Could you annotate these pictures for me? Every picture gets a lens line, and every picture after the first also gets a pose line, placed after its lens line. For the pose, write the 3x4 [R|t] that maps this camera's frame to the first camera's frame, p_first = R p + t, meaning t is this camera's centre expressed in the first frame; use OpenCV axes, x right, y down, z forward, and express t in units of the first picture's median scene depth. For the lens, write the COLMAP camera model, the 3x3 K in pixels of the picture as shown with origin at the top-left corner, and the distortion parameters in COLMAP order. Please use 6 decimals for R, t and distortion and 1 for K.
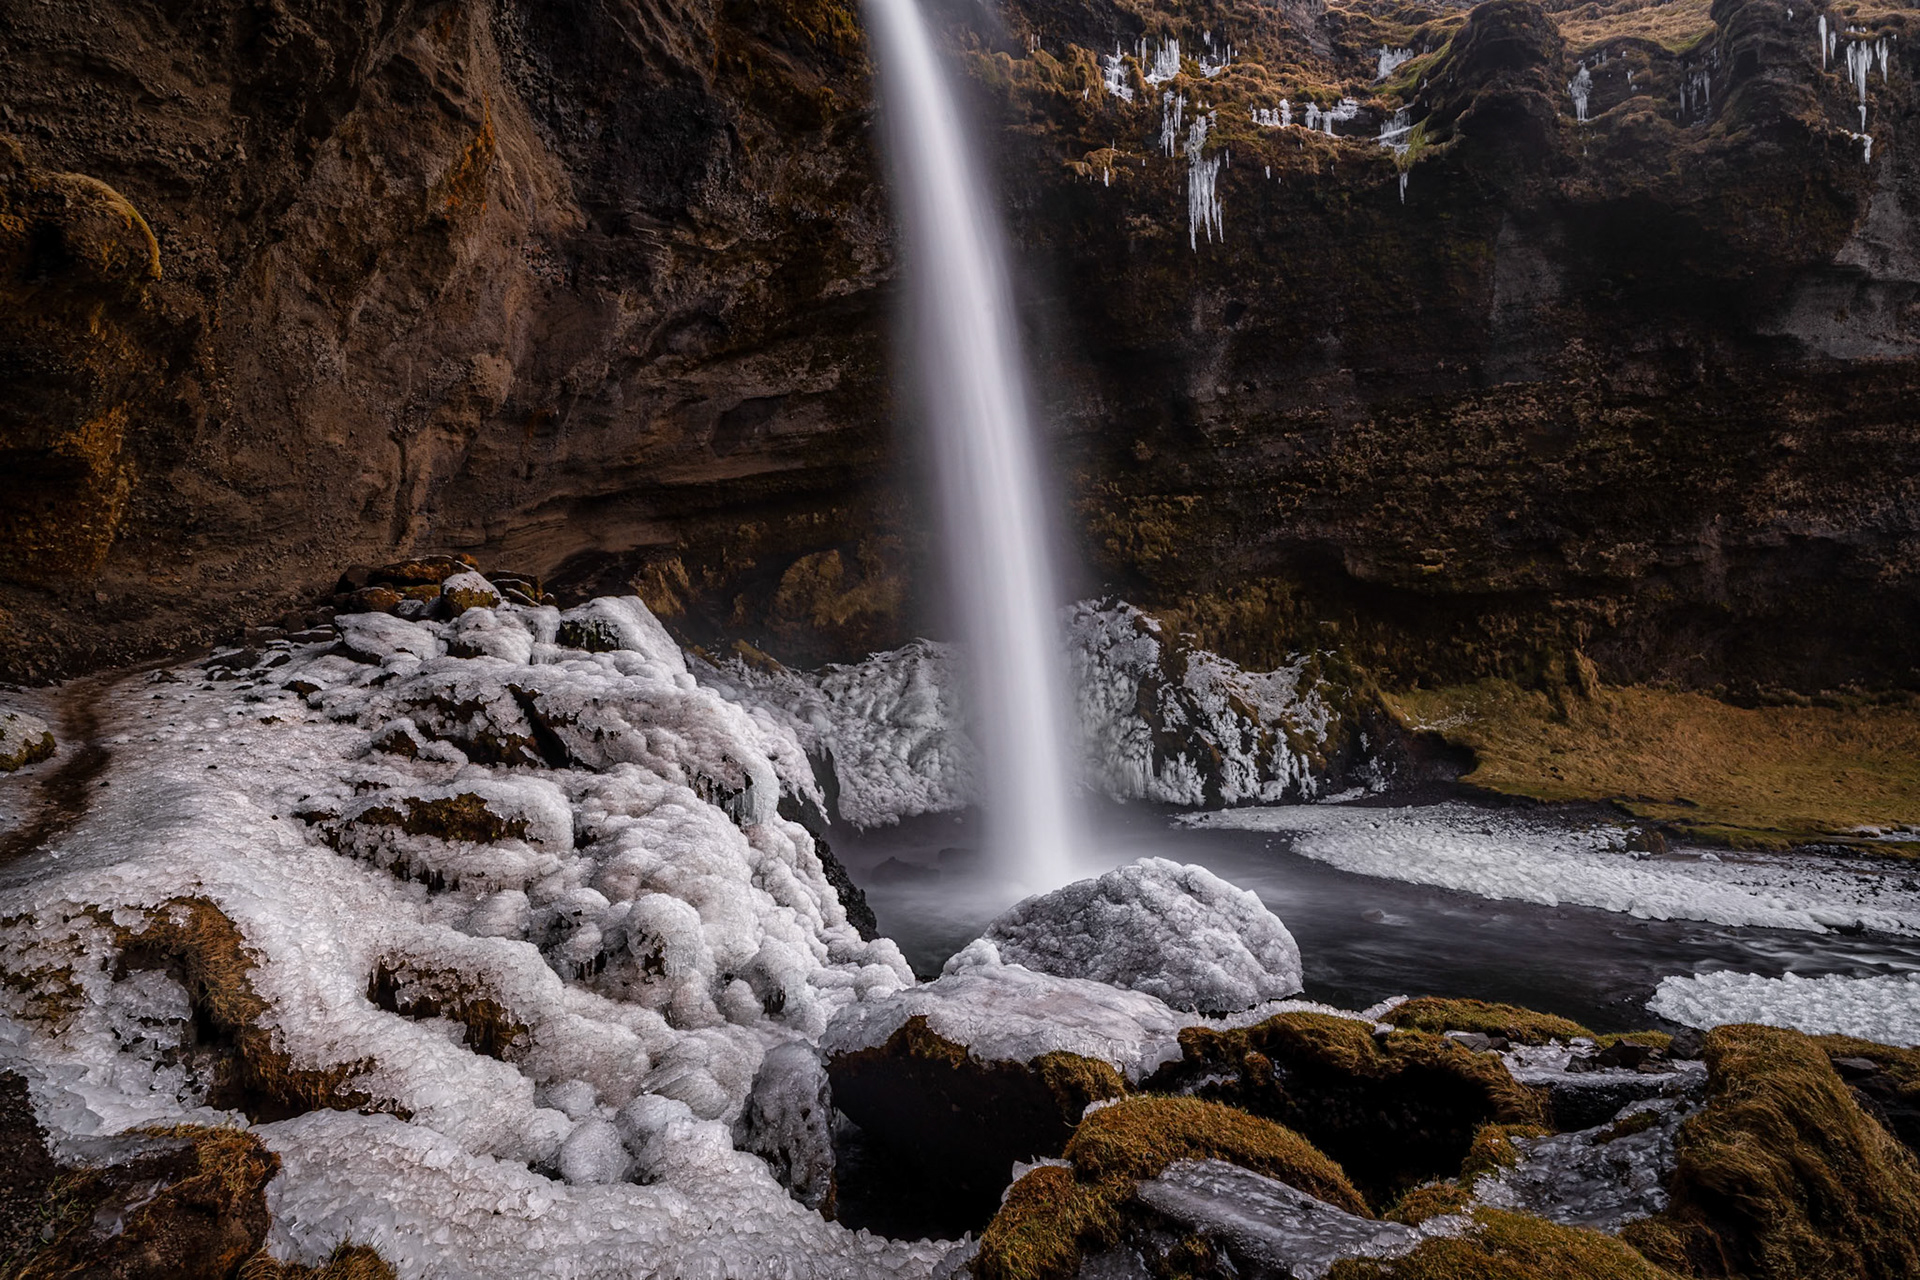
lens RADIAL K [[927.8, 0, 960.0], [0, 927.8, 640.0], [0, 0, 1]] dist [-0.000777, 0.000231]
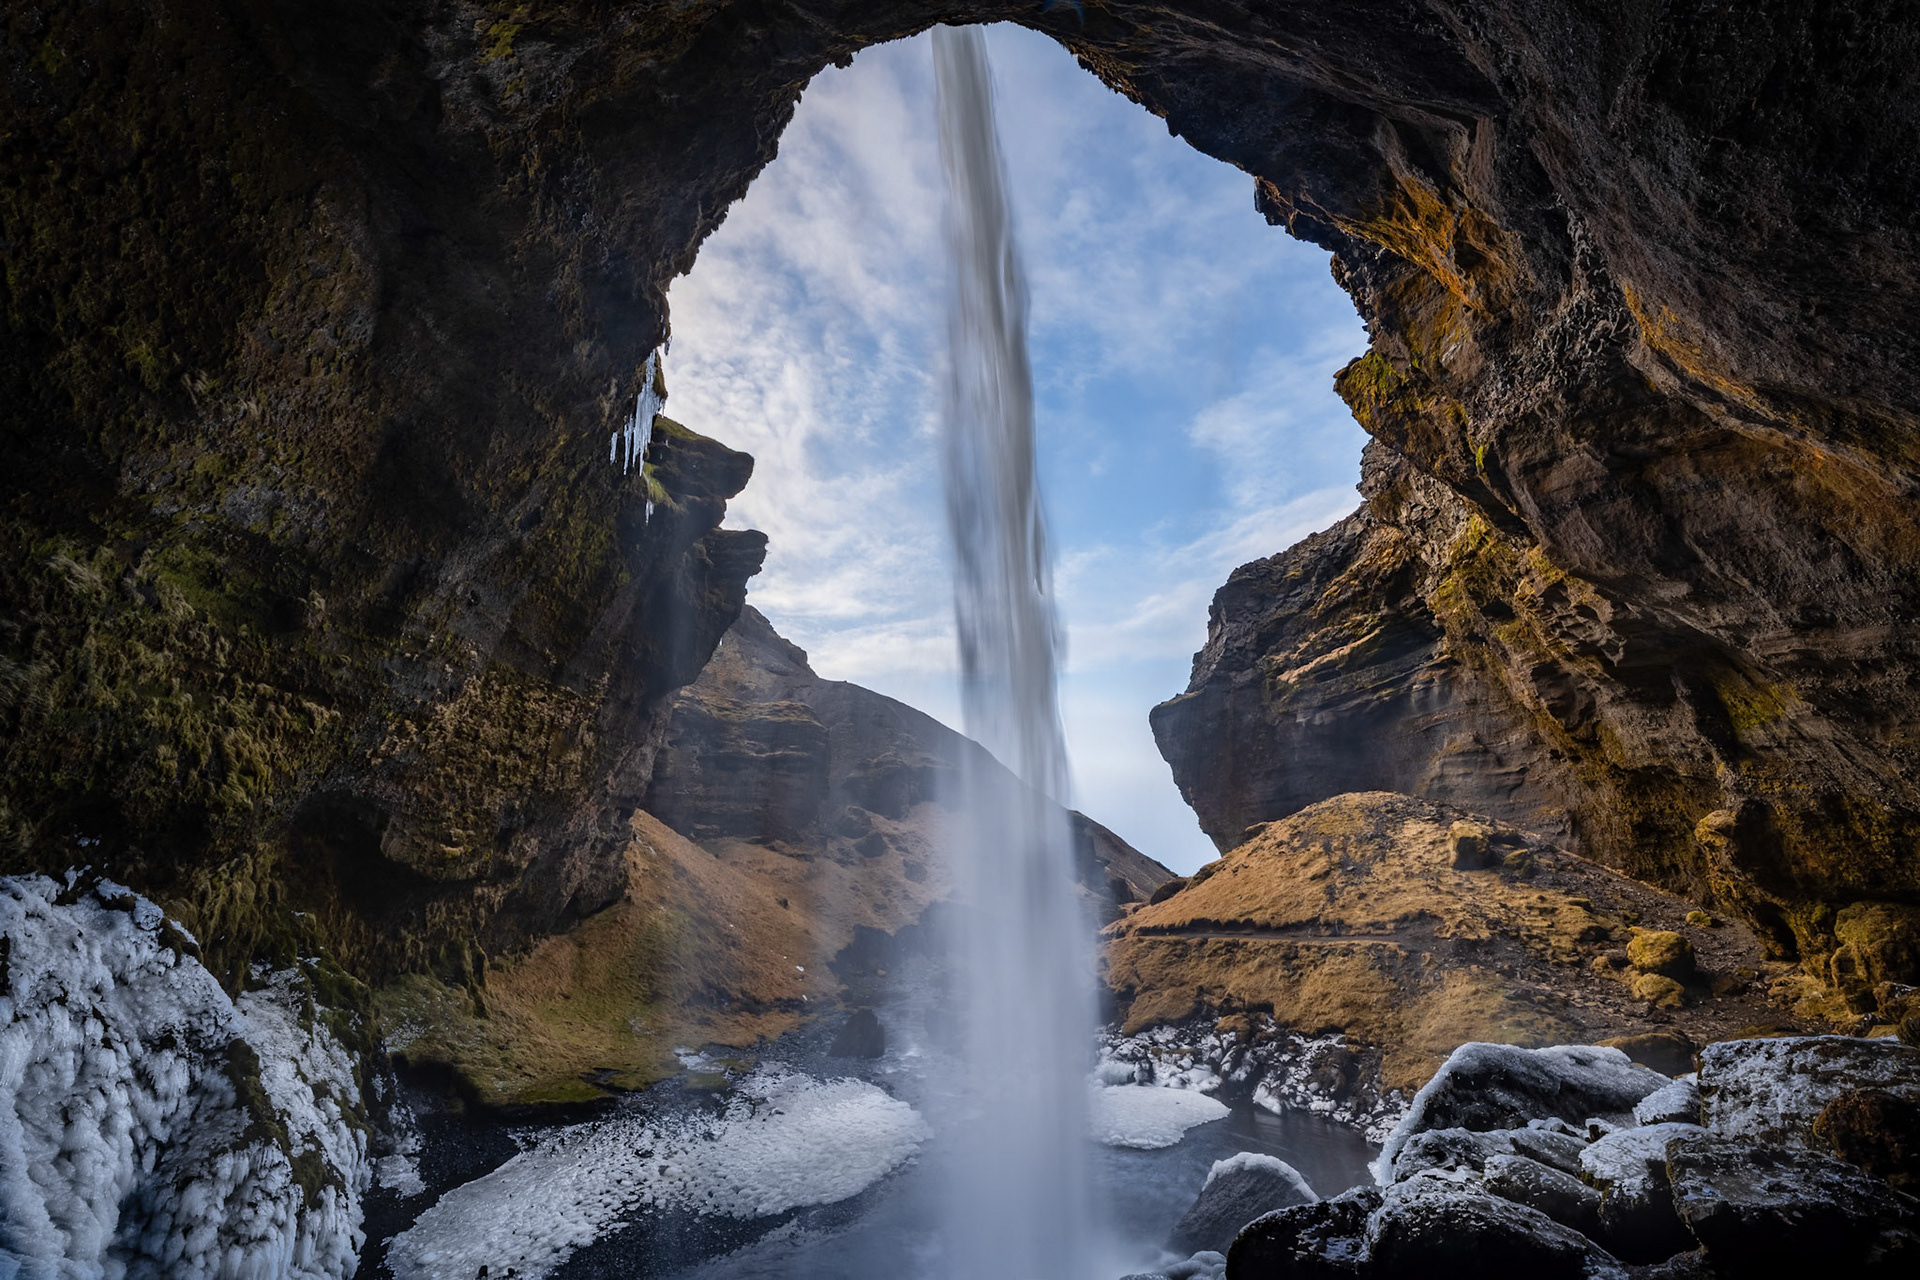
lens RADIAL K [[769.2, 0, 960.0], [0, 769.2, 640.0], [0, 0, 1]] dist [-0.000652, 0.000015]
pose [[-0.389323, 0.267934, 0.881272, -0.388790], [-0.049454, 0.949298, -0.310463, -0.063575], [-0.919773, -0.164453, -0.356333, 0.838548]]
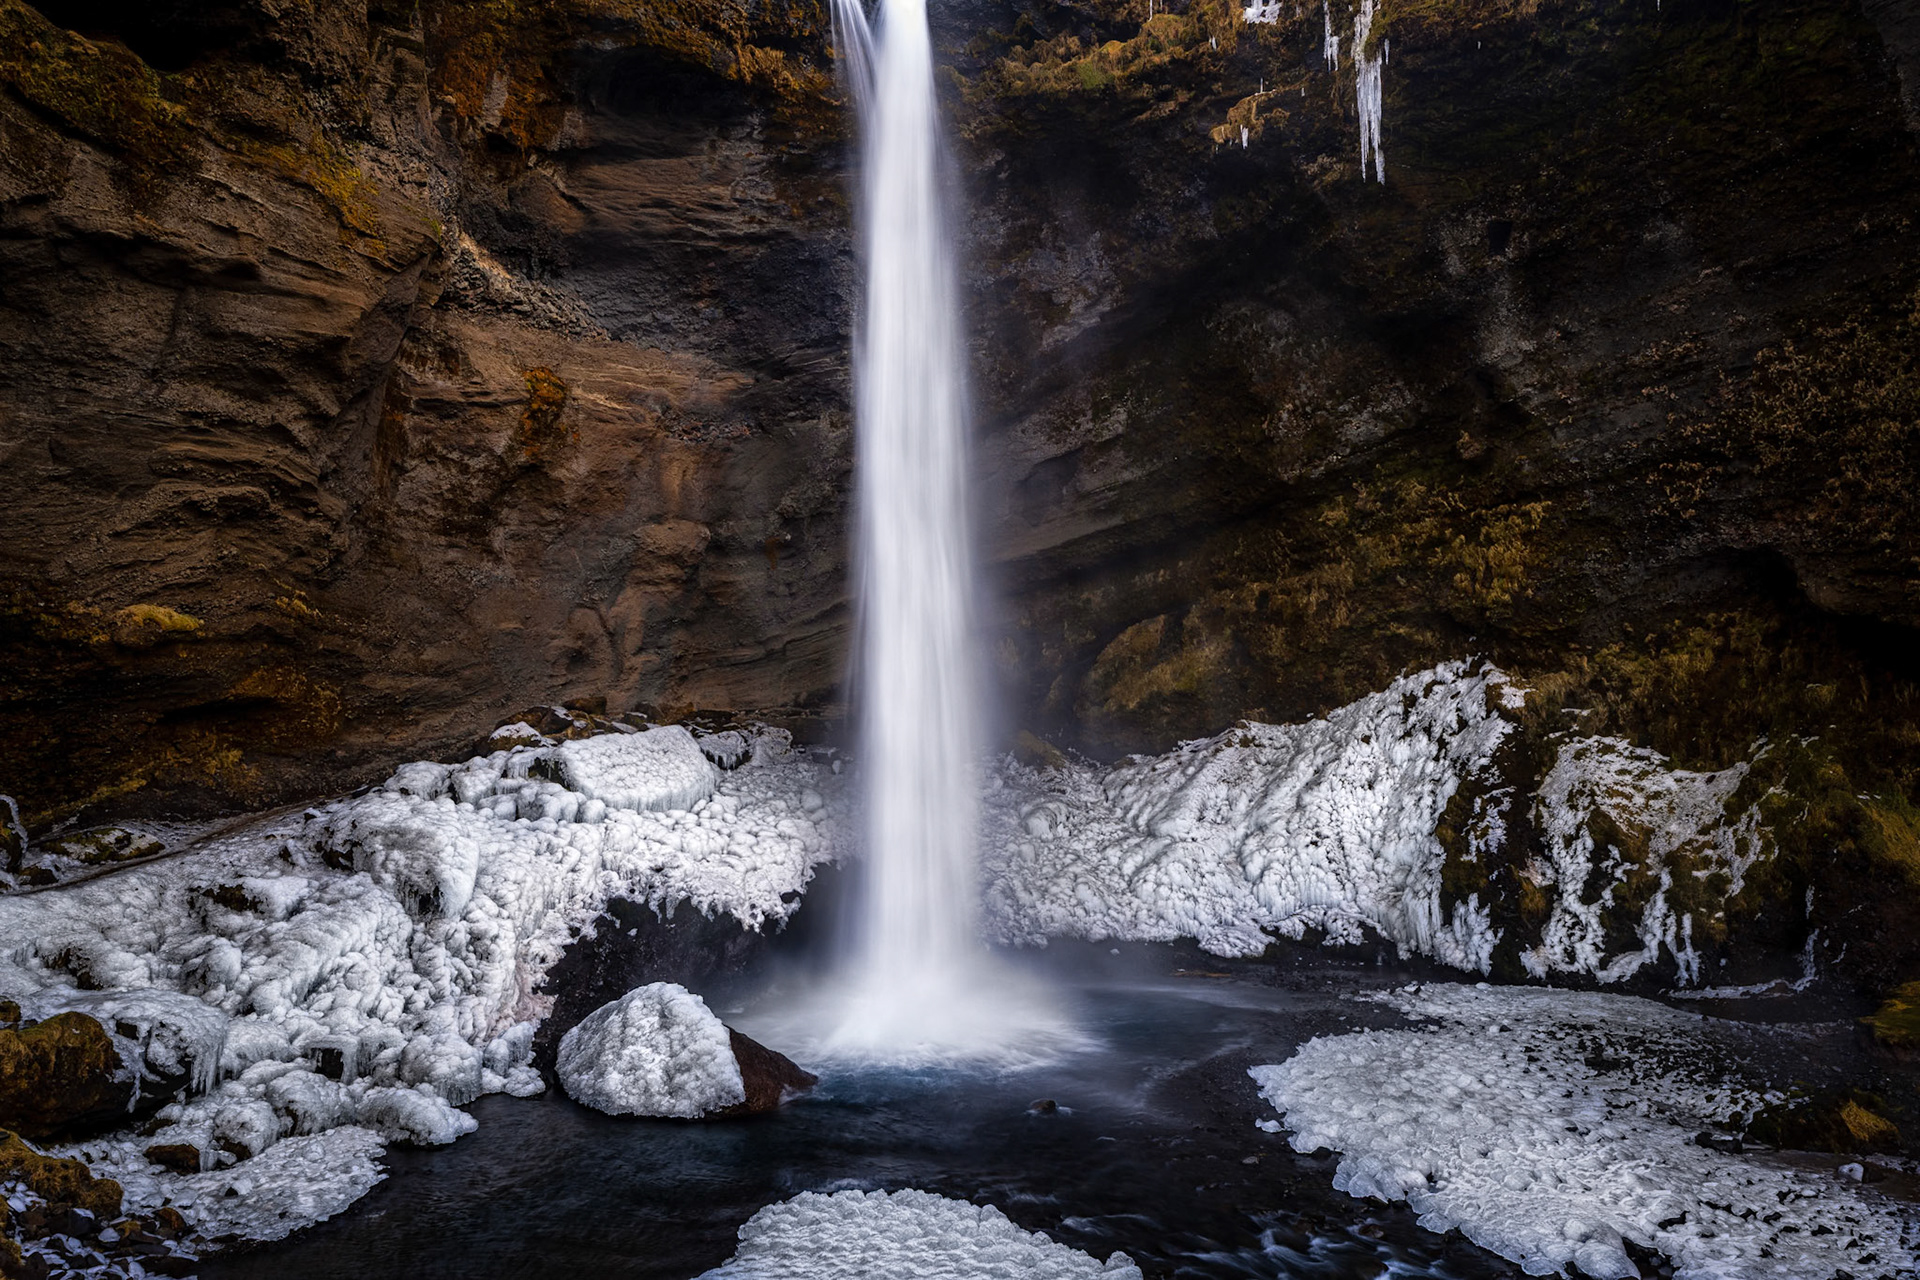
lens RADIAL K [[1327.9, 0, 960.0], [0, 1327.9, 640.0], [0, 0, 1]] dist [0.003699, 0.001637]
pose [[0.675694, -0.058137, -0.734886, 0.685571], [0.048085, 0.998238, -0.034759, -0.046732], [0.735612, -0.011851, 0.677300, 0.063244]]
